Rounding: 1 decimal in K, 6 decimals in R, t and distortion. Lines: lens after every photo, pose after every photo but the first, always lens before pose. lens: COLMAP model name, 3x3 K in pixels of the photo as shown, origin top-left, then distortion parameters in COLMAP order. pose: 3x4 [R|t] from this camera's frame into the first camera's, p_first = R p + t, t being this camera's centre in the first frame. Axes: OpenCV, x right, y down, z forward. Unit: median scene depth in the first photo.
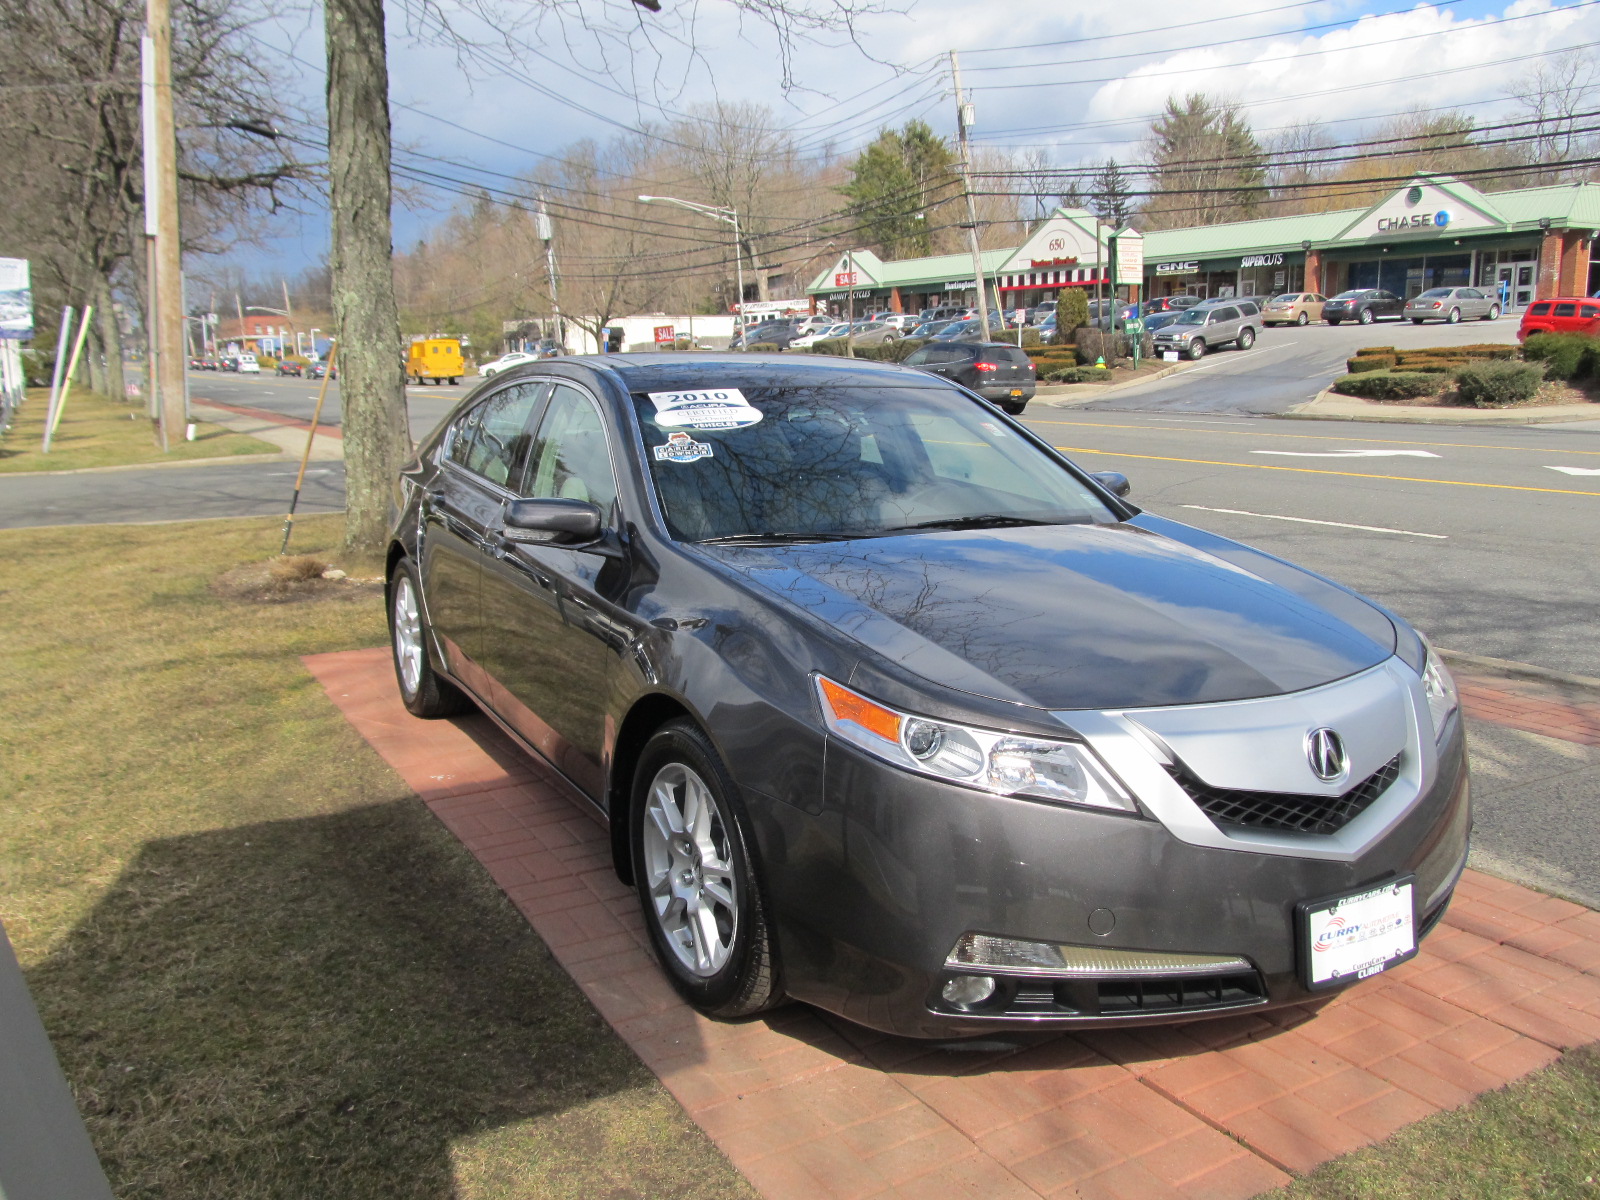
lens RADIAL K [[1327.6, 0, 797.1], [0, 1327.6, 596.0], [0, 0, 1]] dist [-0.059885, 0.039224]
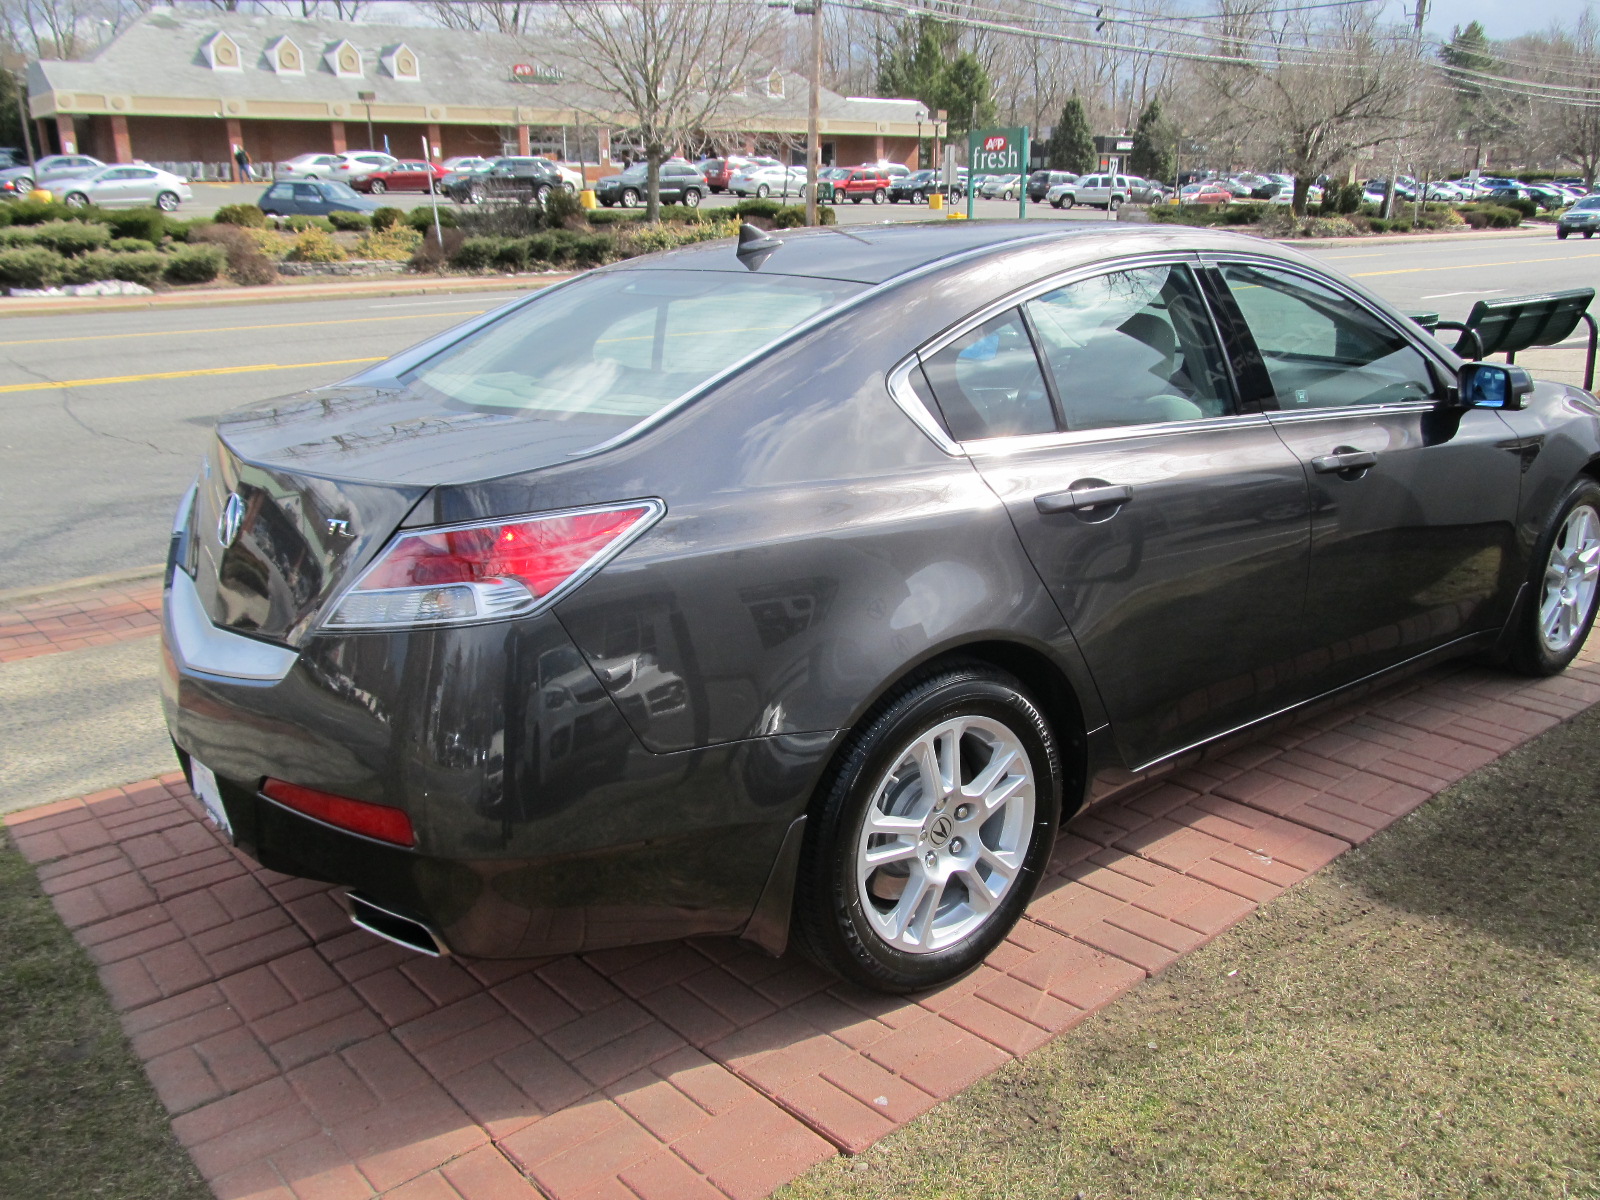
lens RADIAL K [[1327.6, 0, 793.0], [0, 1327.6, 606.3], [0, 0, 1]] dist [-0.059885, 0.039224]
pose [[-0.179479, -0.276886, 0.943992, -0.105201], [0.174232, 0.935458, 0.307509, -0.030433], [-0.968210, 0.219665, -0.119653, 0.160992]]
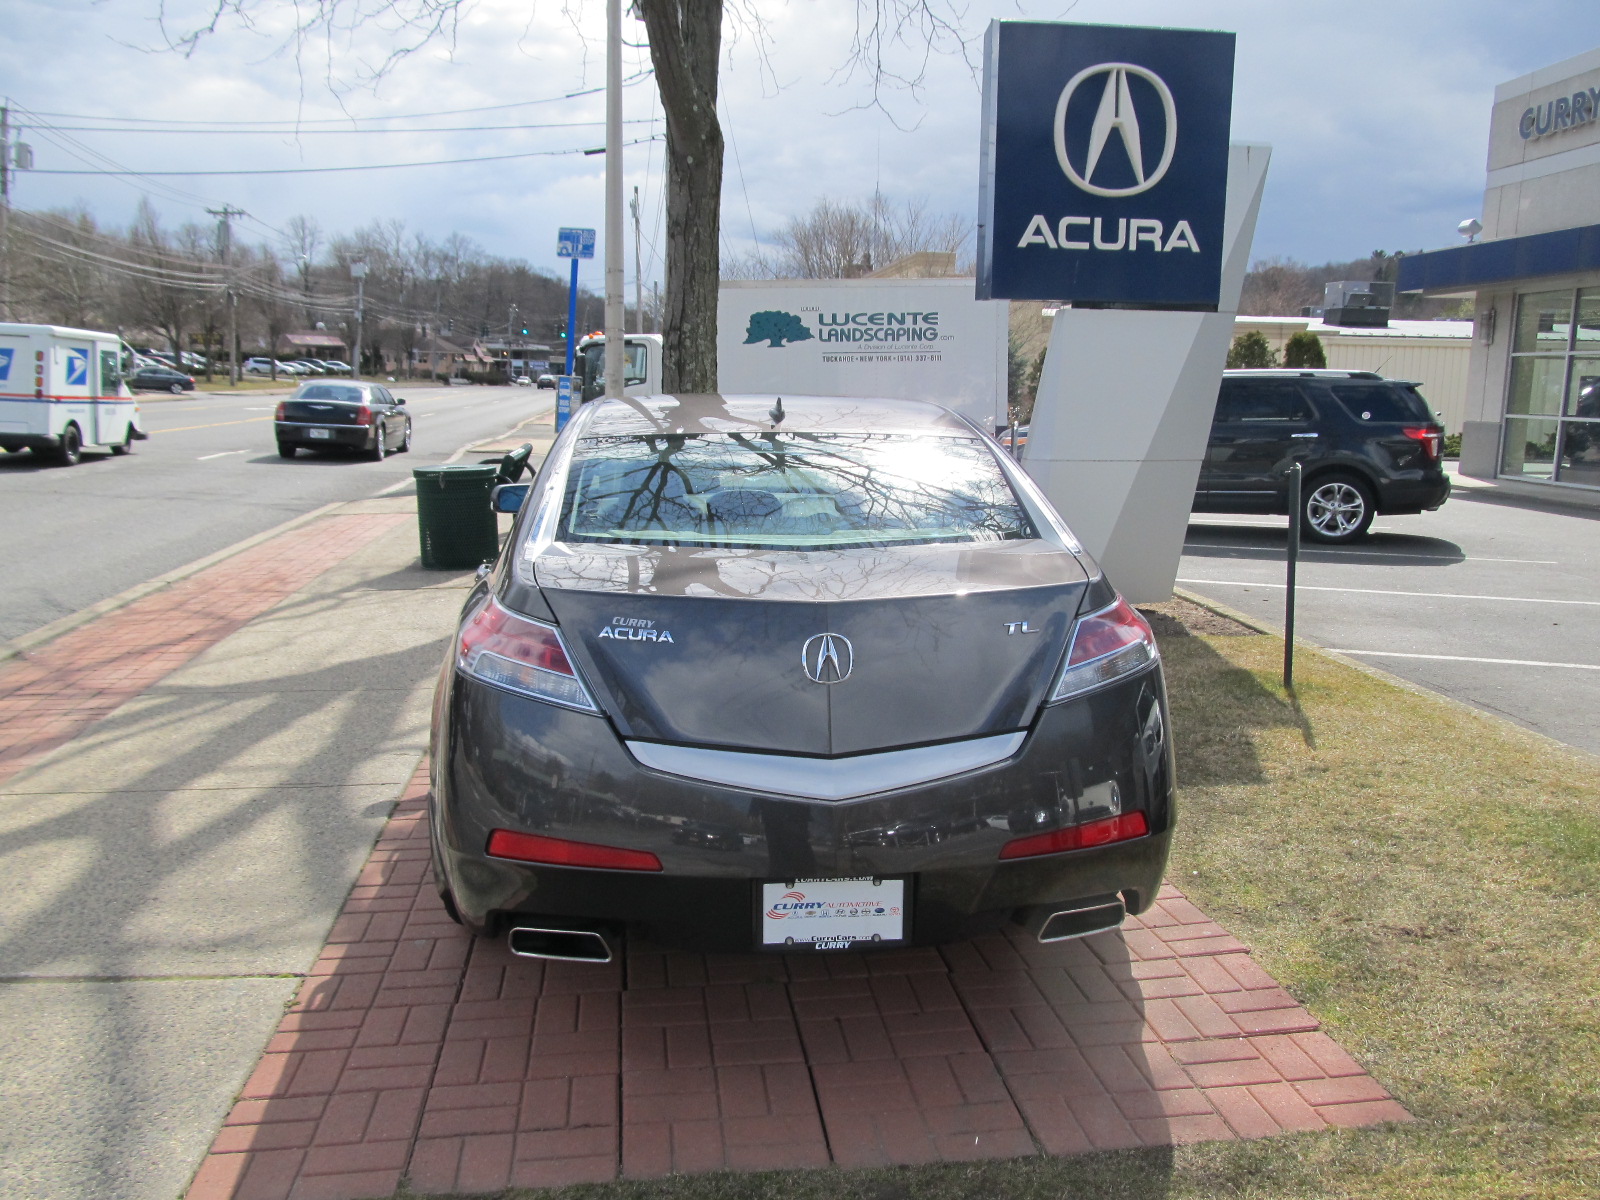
lens RADIAL K [[1327.6, 0, 793.0], [0, 1327.6, 595.8], [0, 0, 1]] dist [-0.059885, 0.039224]
pose [[-0.920066, -0.067844, 0.385844, -0.045433], [0.059778, 0.949045, 0.309418, -0.051236], [-0.387175, 0.307750, -0.869129, 0.276711]]
